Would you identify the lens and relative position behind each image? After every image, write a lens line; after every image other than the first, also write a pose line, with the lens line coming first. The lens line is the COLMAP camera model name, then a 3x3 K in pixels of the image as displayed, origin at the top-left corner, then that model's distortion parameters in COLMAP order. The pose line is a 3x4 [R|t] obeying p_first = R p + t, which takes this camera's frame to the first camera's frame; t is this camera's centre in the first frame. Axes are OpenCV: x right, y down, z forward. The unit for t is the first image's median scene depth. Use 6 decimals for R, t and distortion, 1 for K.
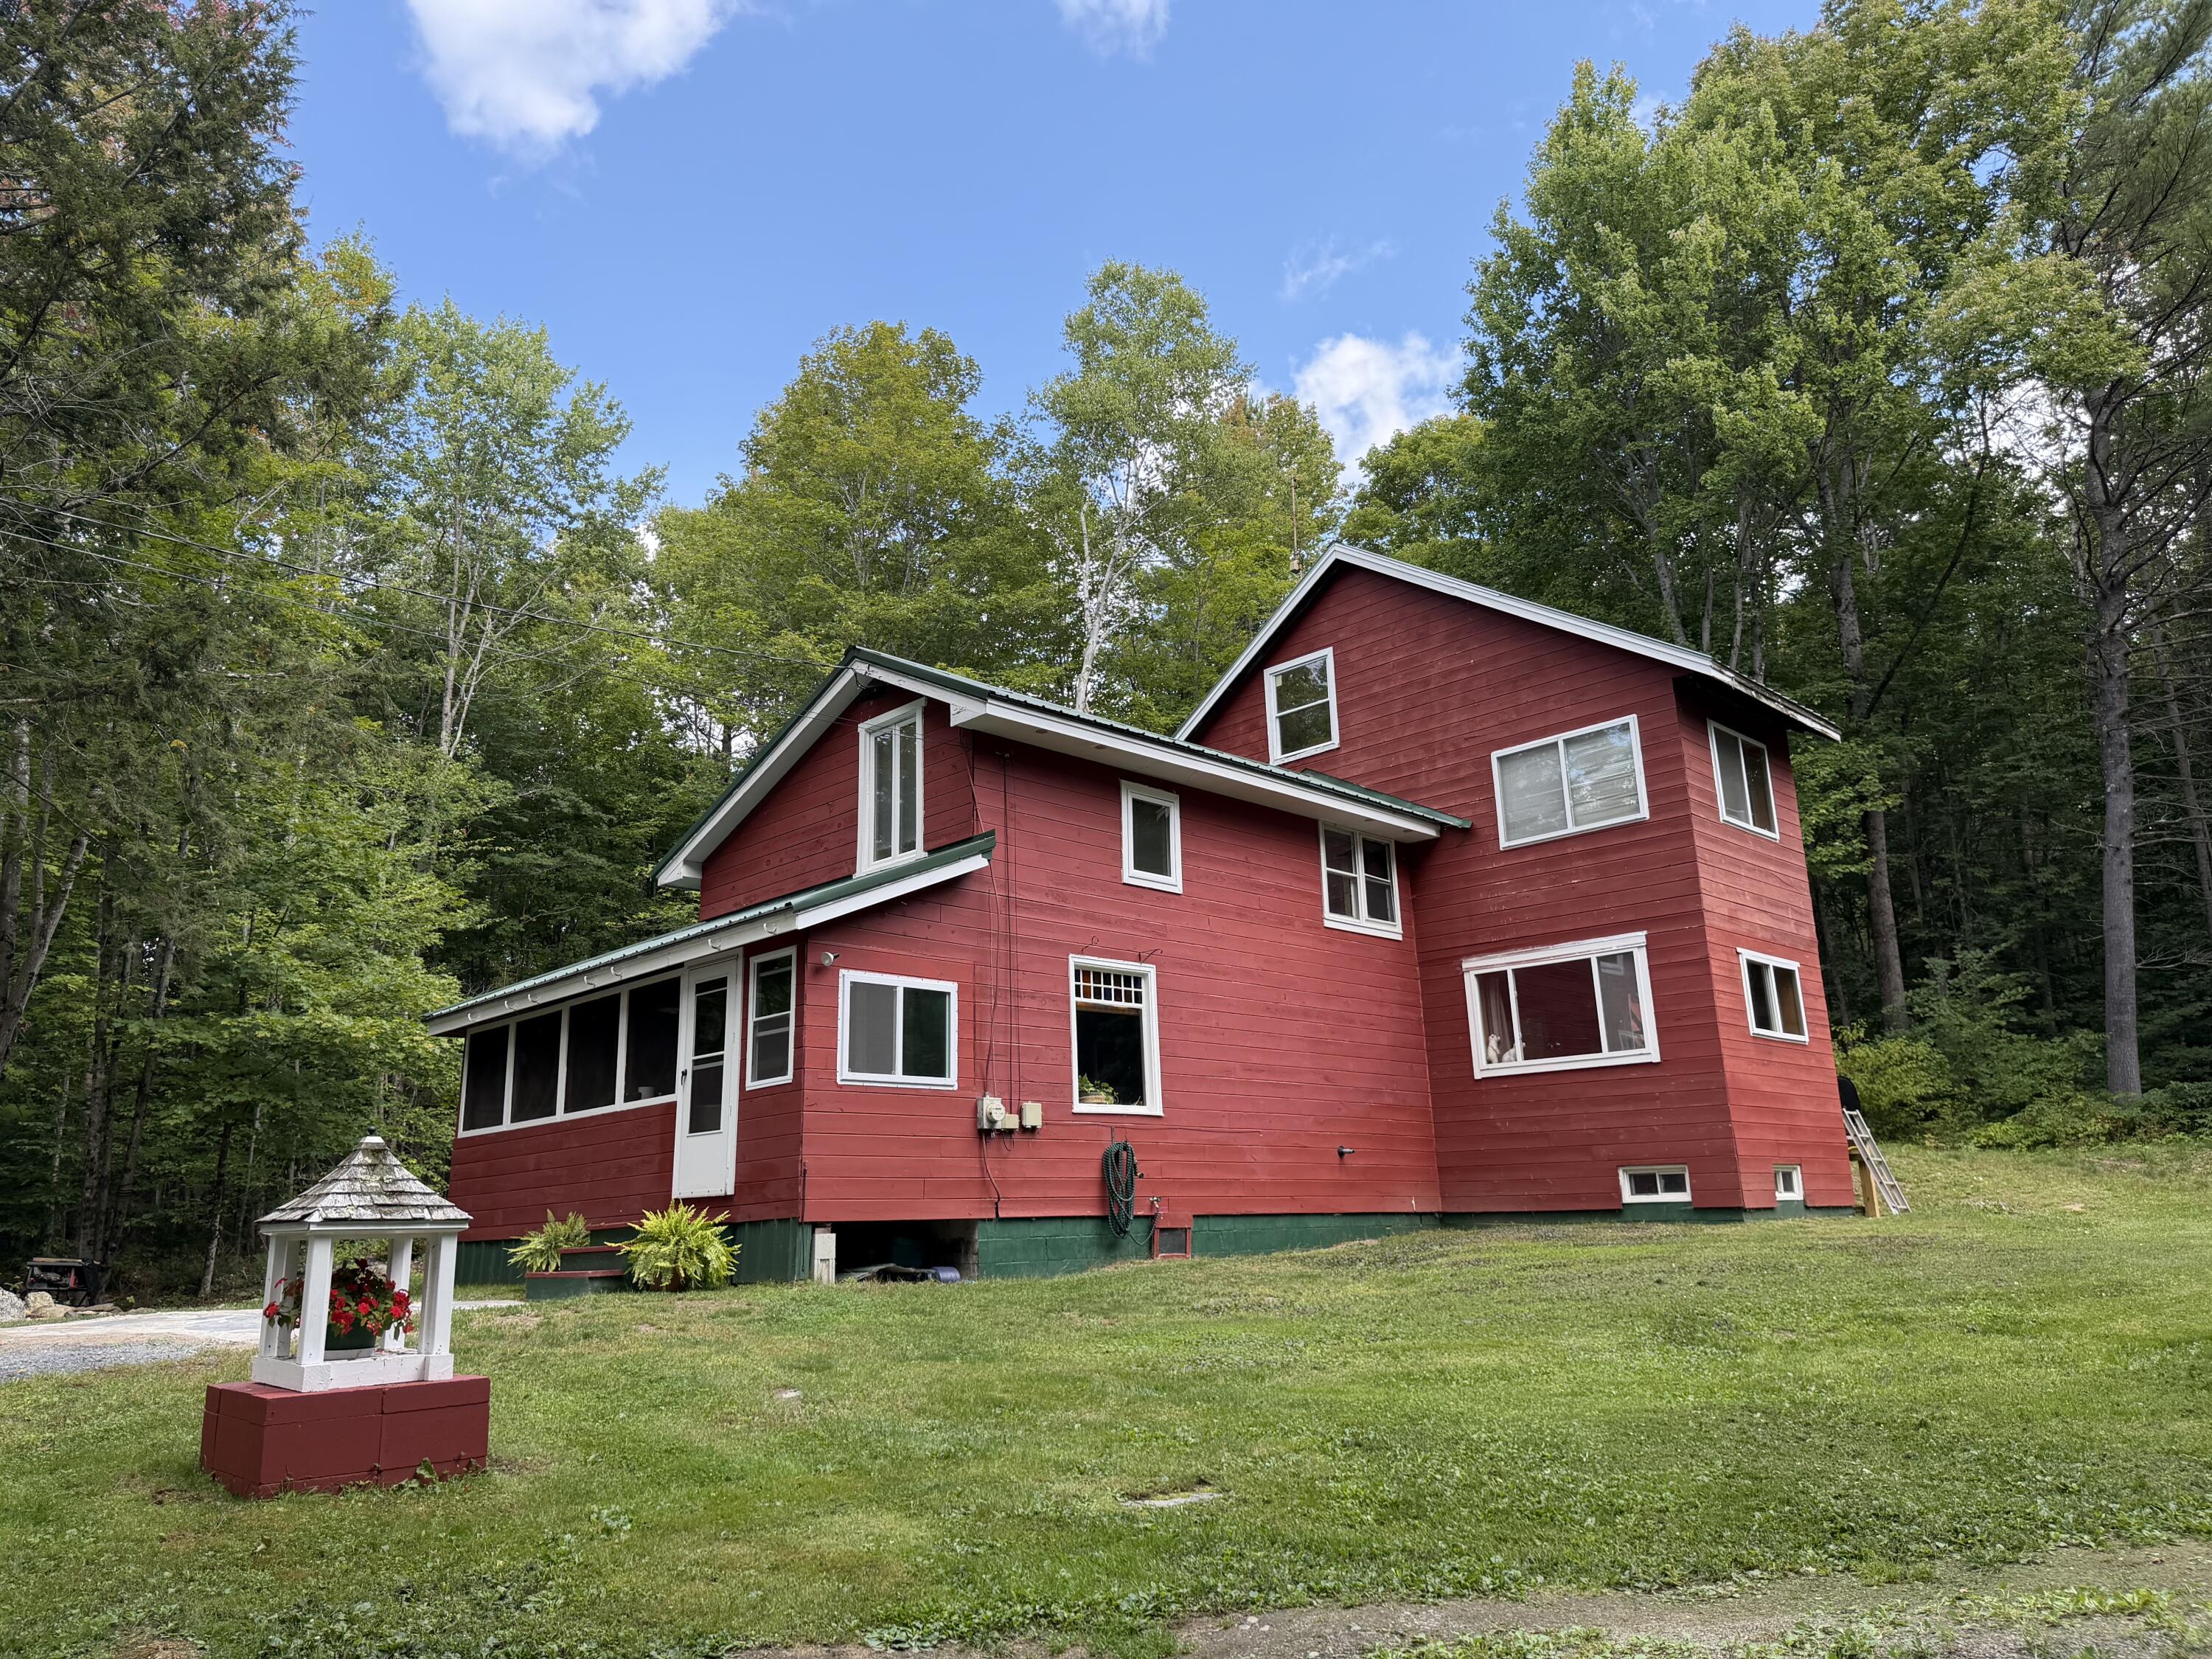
lens RADIAL K [[1536.8, 0, 1111.8], [0, 1536.8, 840.2], [0, 0, 1]] dist [0.060054, -0.008345]
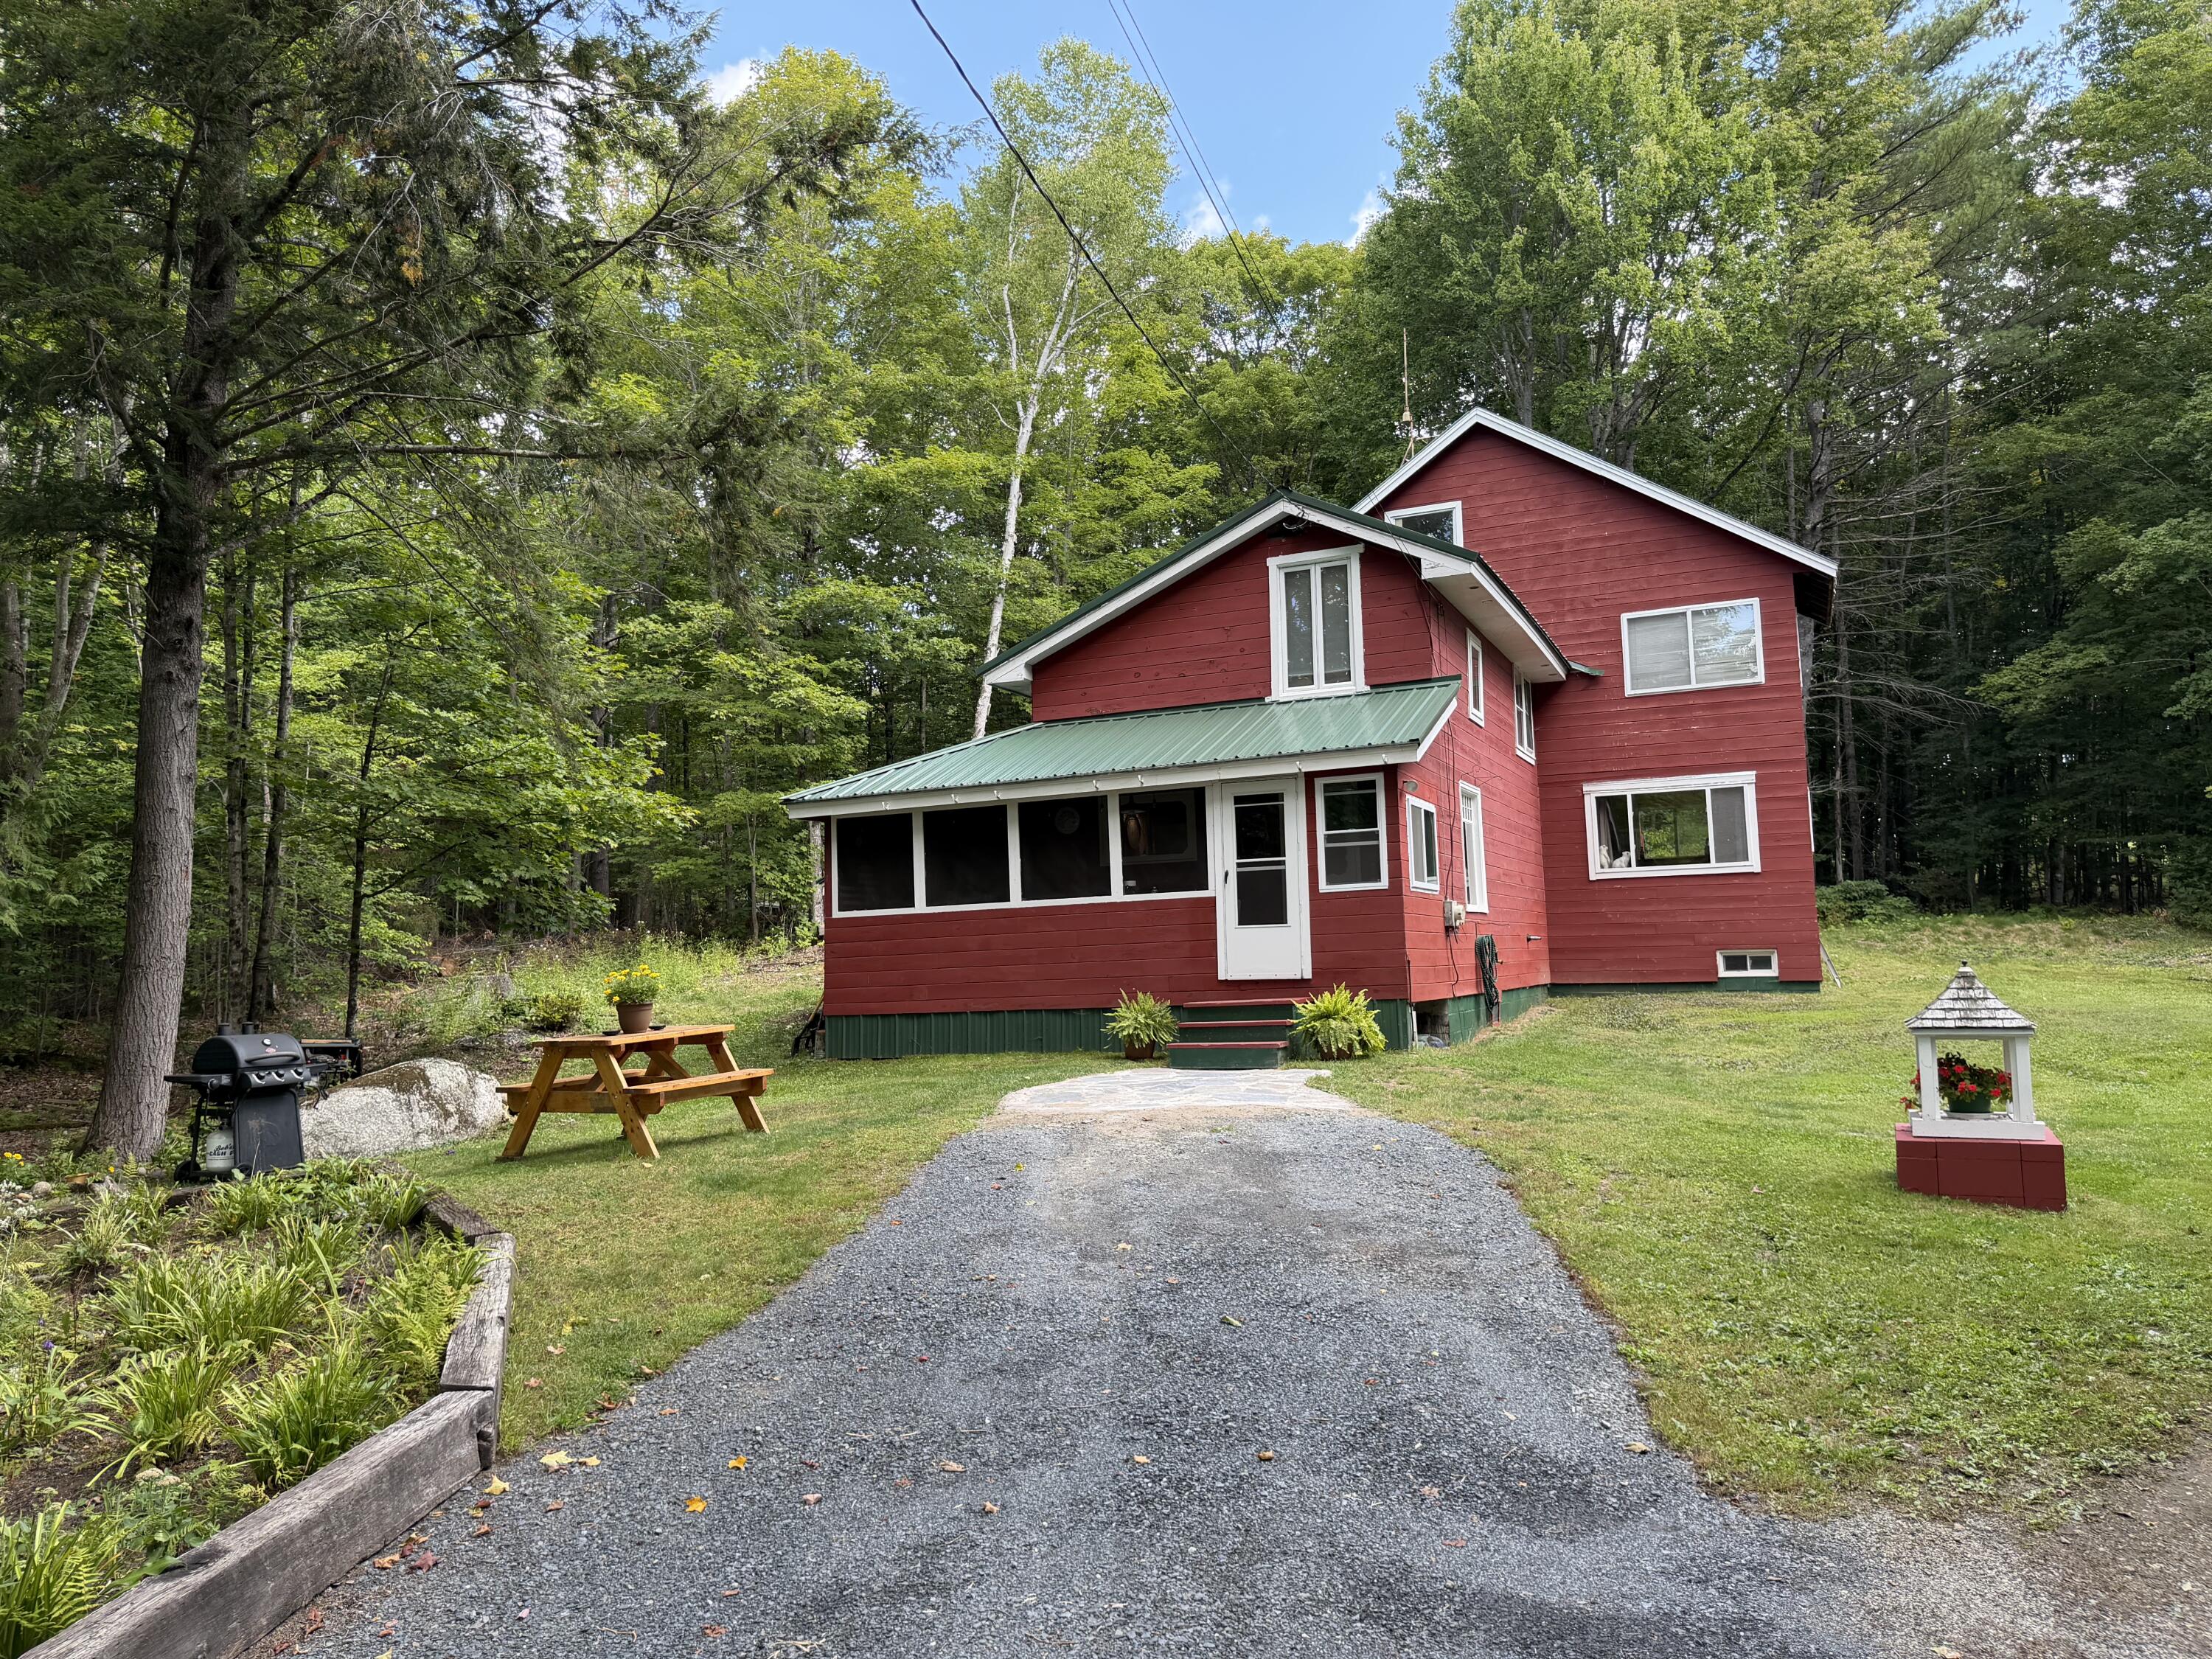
lens RADIAL K [[1536.8, 0, 1107.9], [0, 1536.8, 836.7], [0, 0, 1]] dist [0.060054, -0.008345]
pose [[0.929705, 0.028591, 0.367192, -0.693337], [-0.084489, 0.986952, 0.137071, -0.020806], [-0.358482, -0.158459, 0.919990, -0.000170]]
